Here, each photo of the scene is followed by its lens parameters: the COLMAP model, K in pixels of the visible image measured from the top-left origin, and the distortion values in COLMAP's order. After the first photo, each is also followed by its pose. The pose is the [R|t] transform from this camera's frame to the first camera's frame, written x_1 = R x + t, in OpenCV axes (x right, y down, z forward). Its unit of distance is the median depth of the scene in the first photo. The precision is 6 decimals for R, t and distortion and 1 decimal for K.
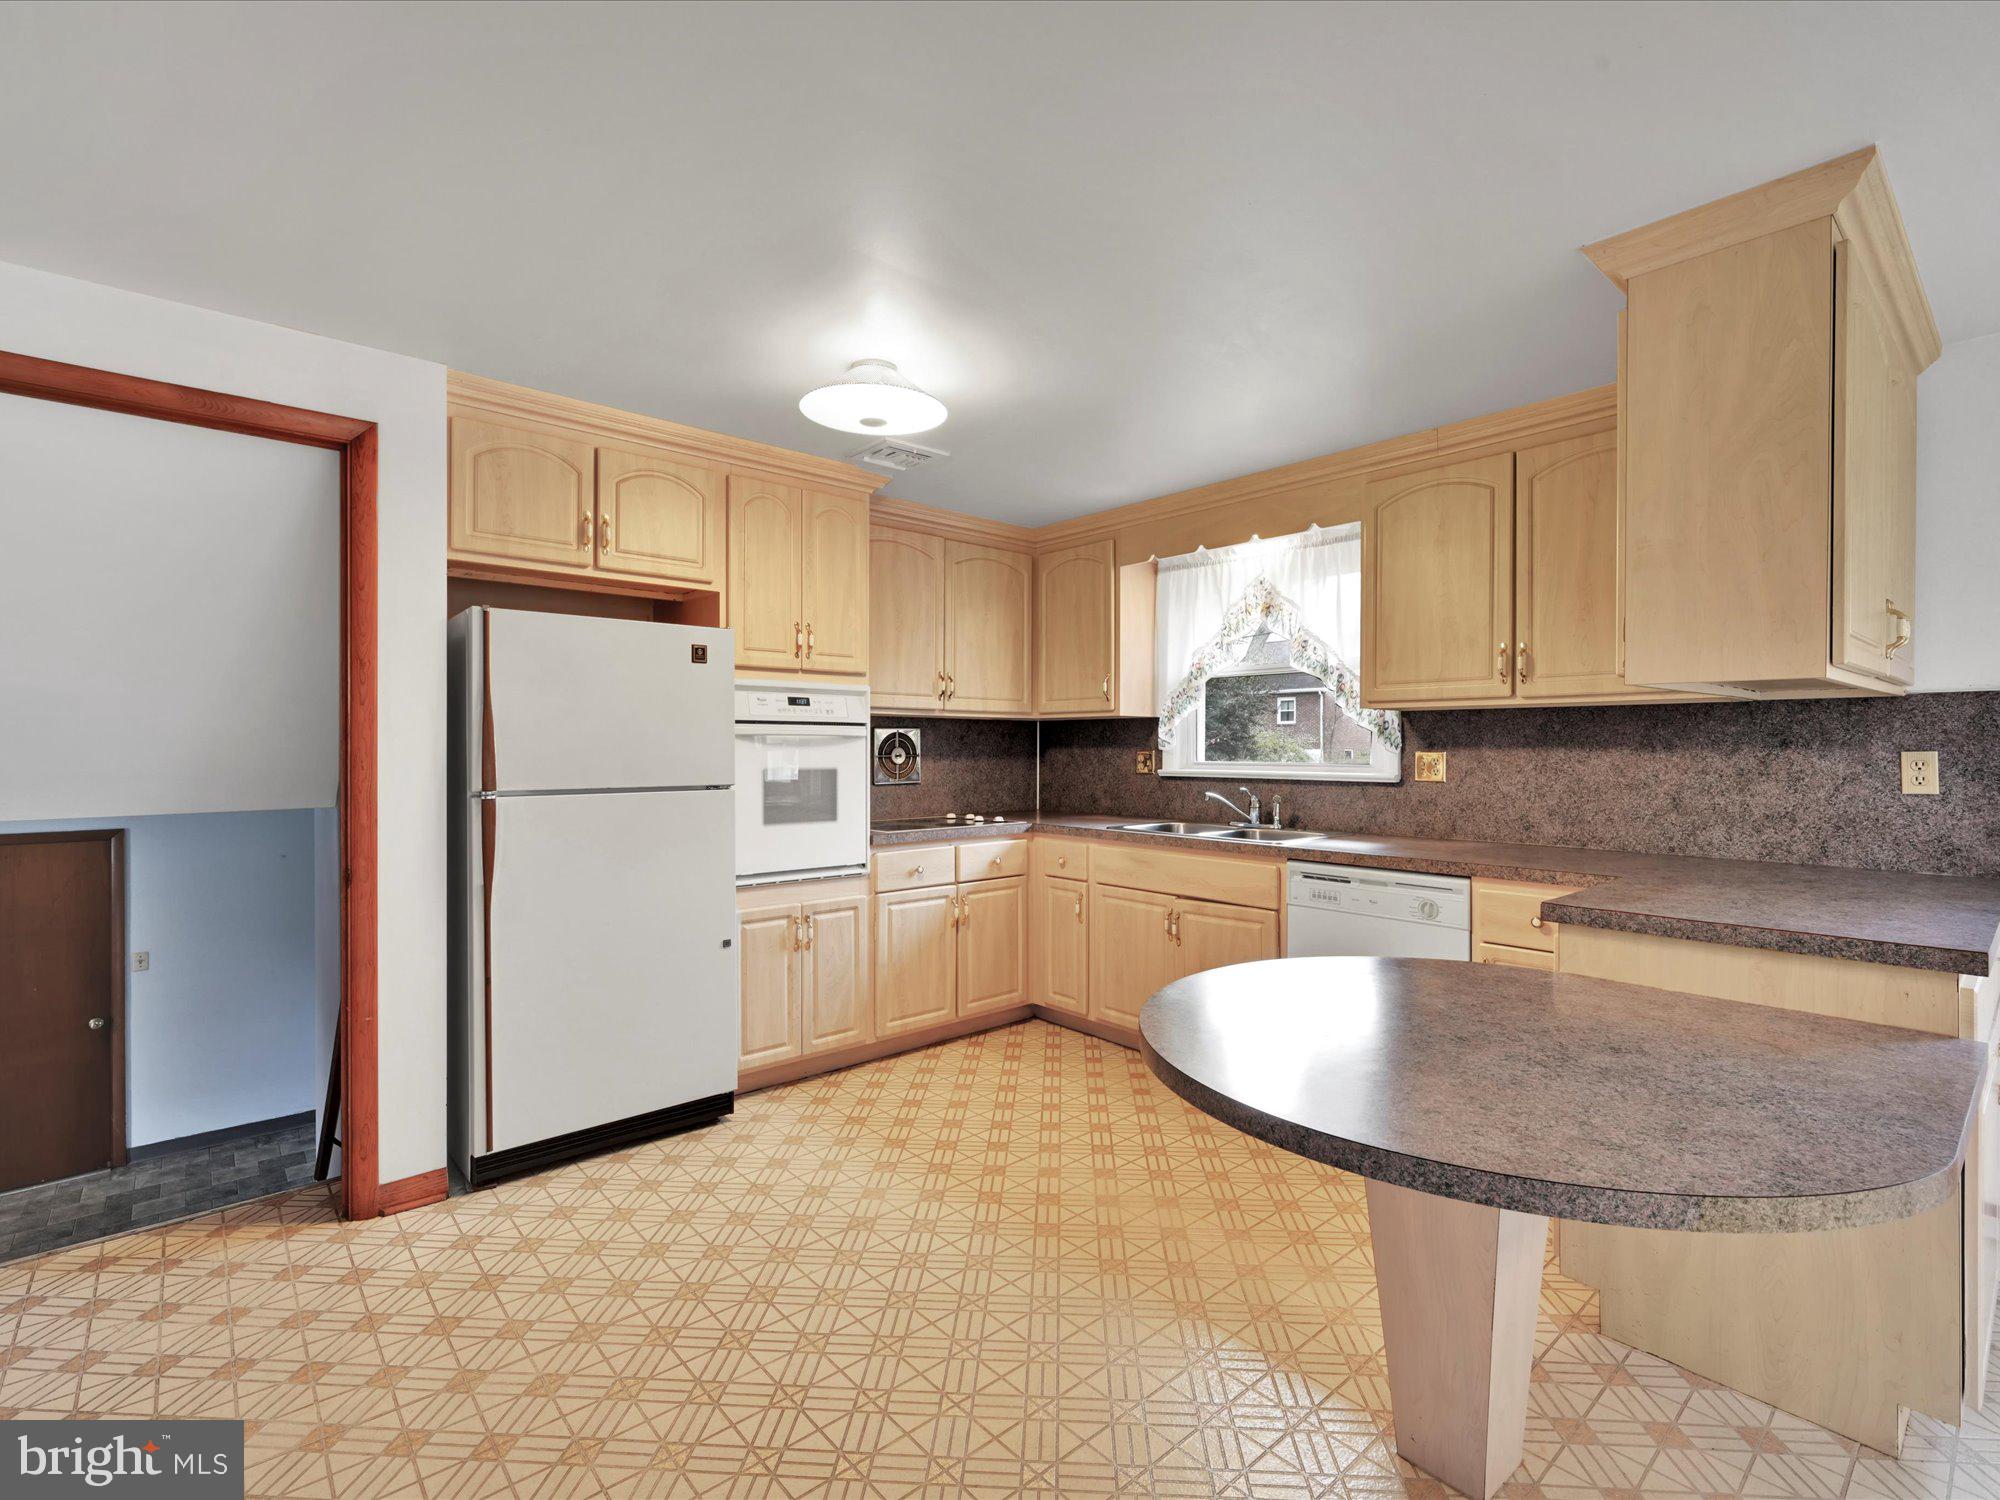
lens RADIAL K [[926.6, 0, 1000.0], [0, 926.6, 750.0], [0, 0, 1]] dist [0.000108, -0.000343]
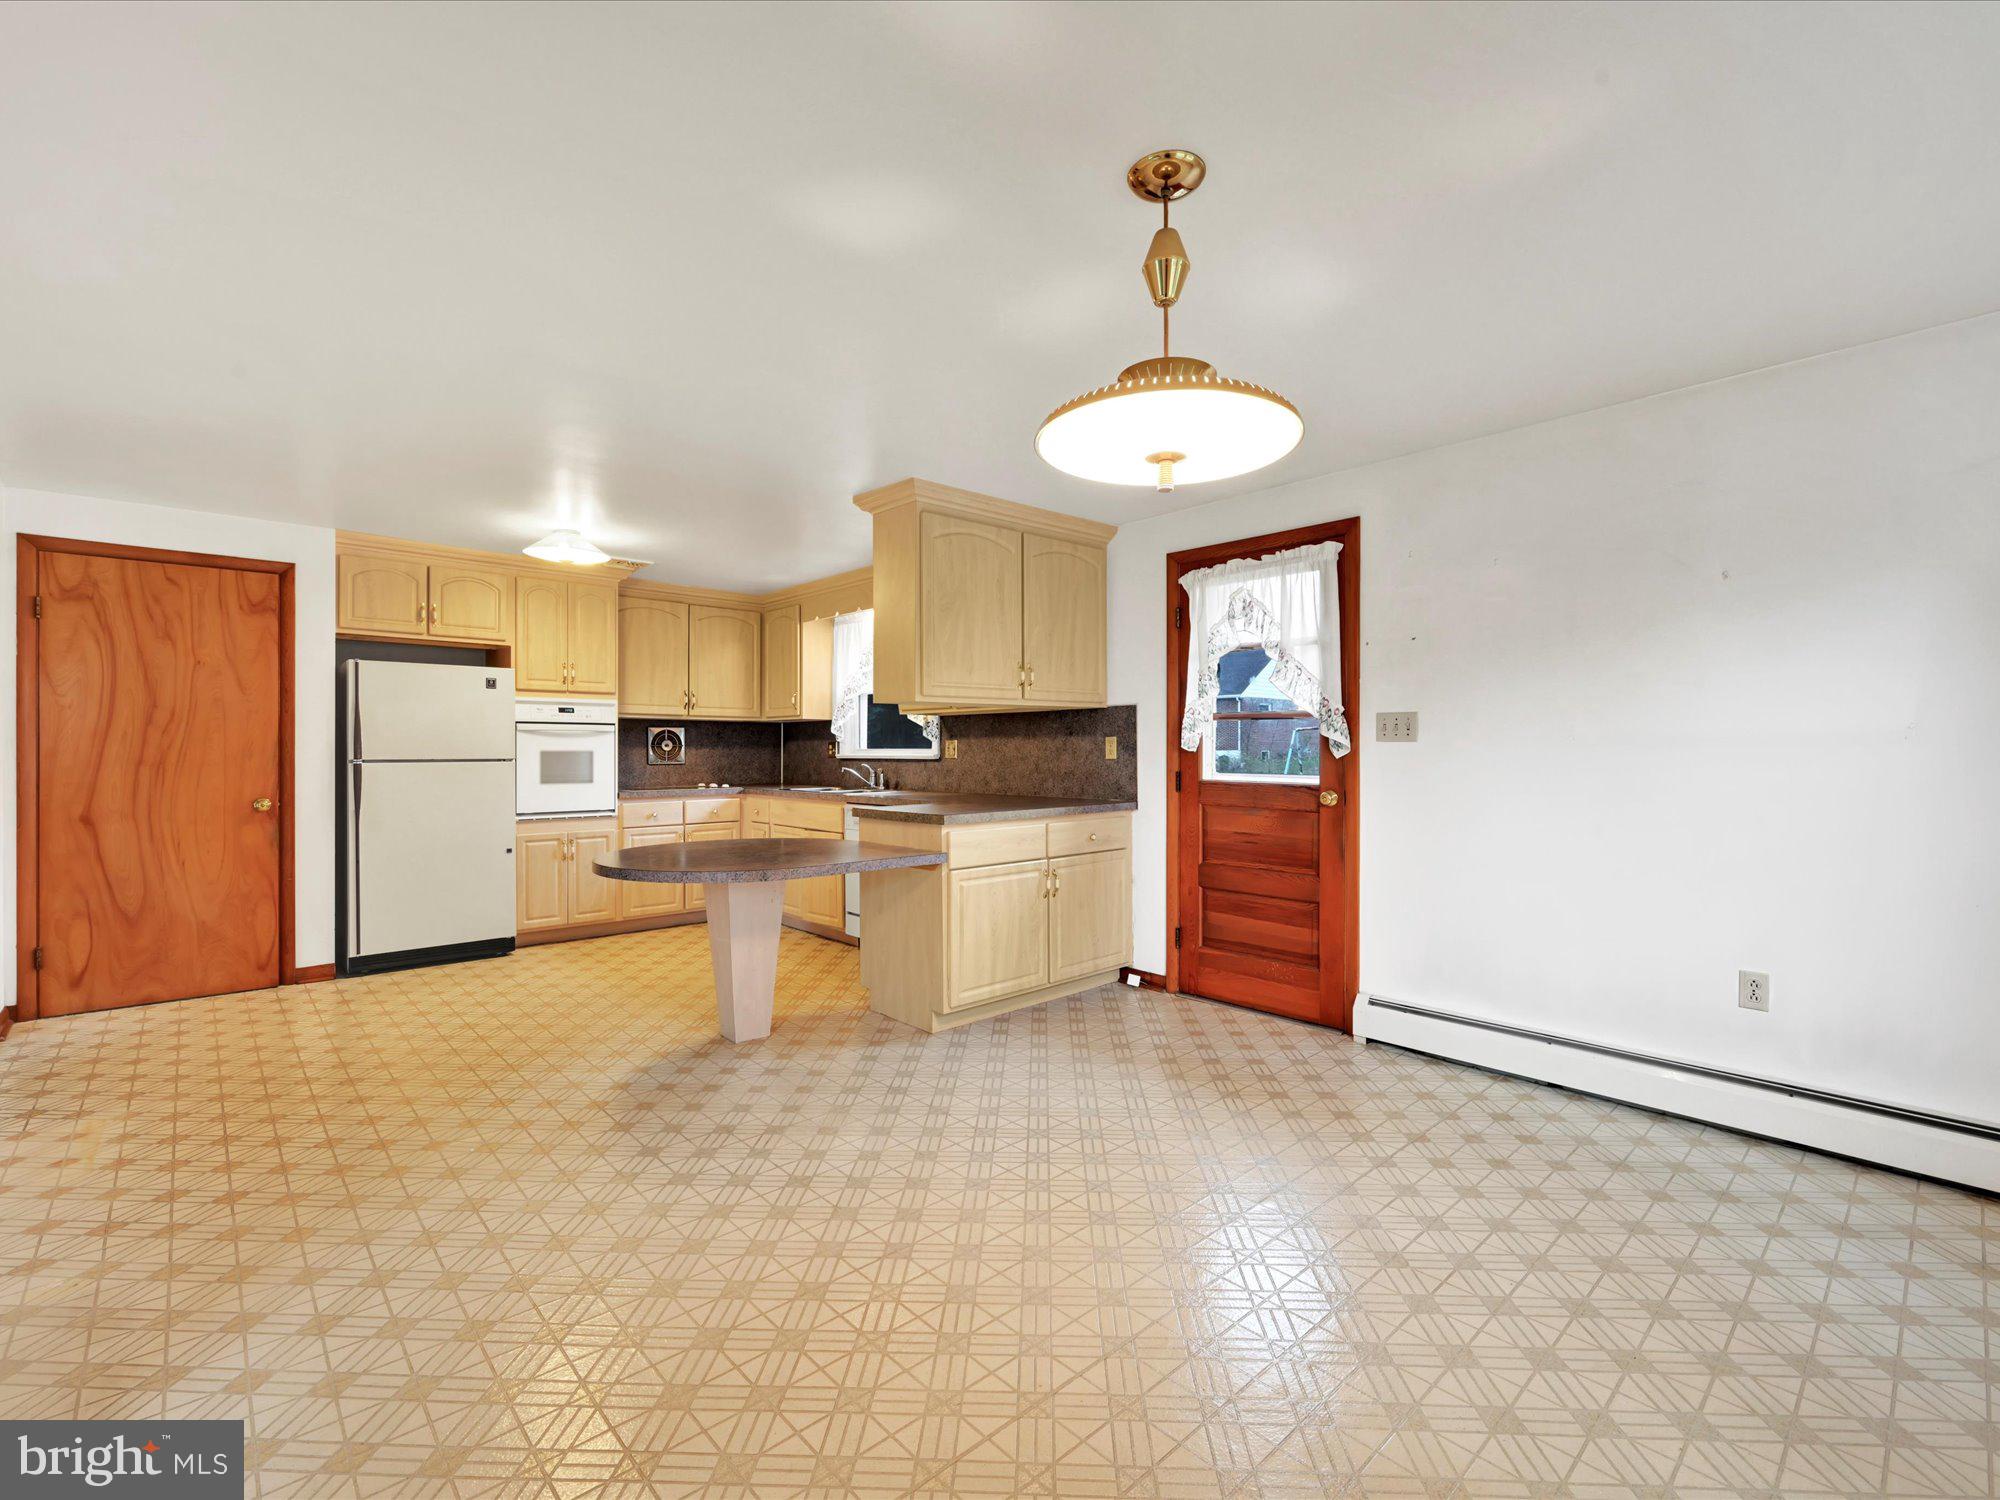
lens RADIAL K [[882.8, 0, 1000.0], [0, 882.8, 750.0], [0, 0, 1]] dist [-0.005332, 0.000145]
pose [[0.999693, -0.001668, 0.024738, 0.515535], [0.001723, 0.999996, -0.002198, 0.023265], [-0.024735, 0.002240, 0.999692, -0.591669]]
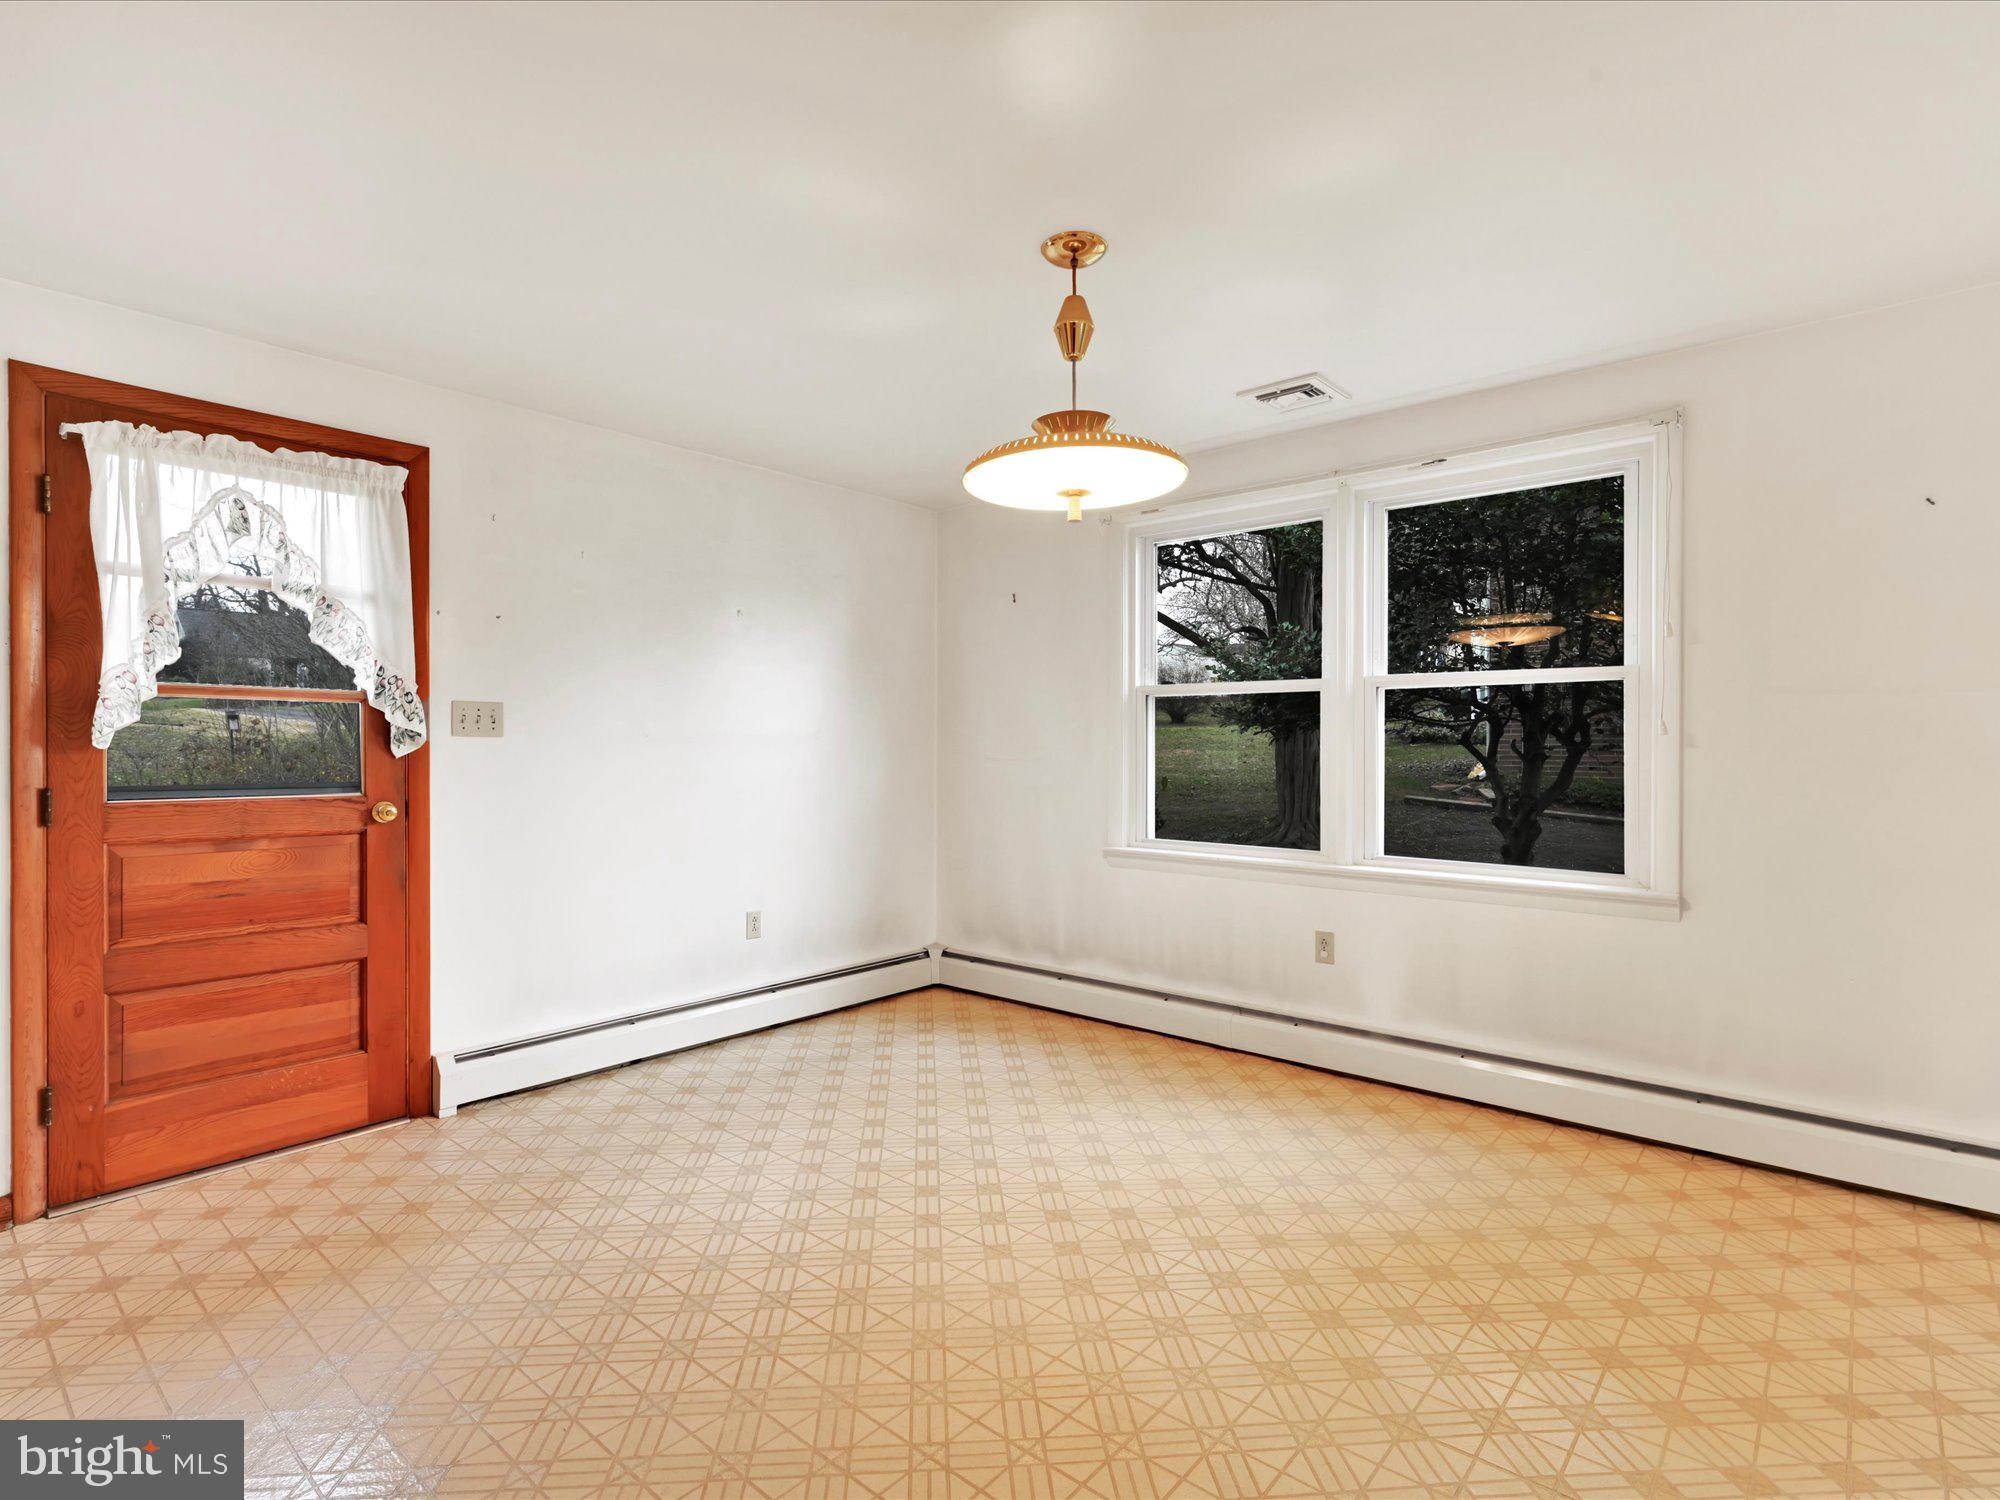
lens RADIAL K [[992.1, 0, 1000.0], [0, 992.1, 750.0], [0, 0, 1]] dist [-0.001132, -0.000082]
pose [[-0.141527, -0.004480, 0.989924, -5.470010], [0.002525, 0.999985, 0.004886, 0.004162], [-0.989931, 0.003191, -0.141514, 6.596923]]
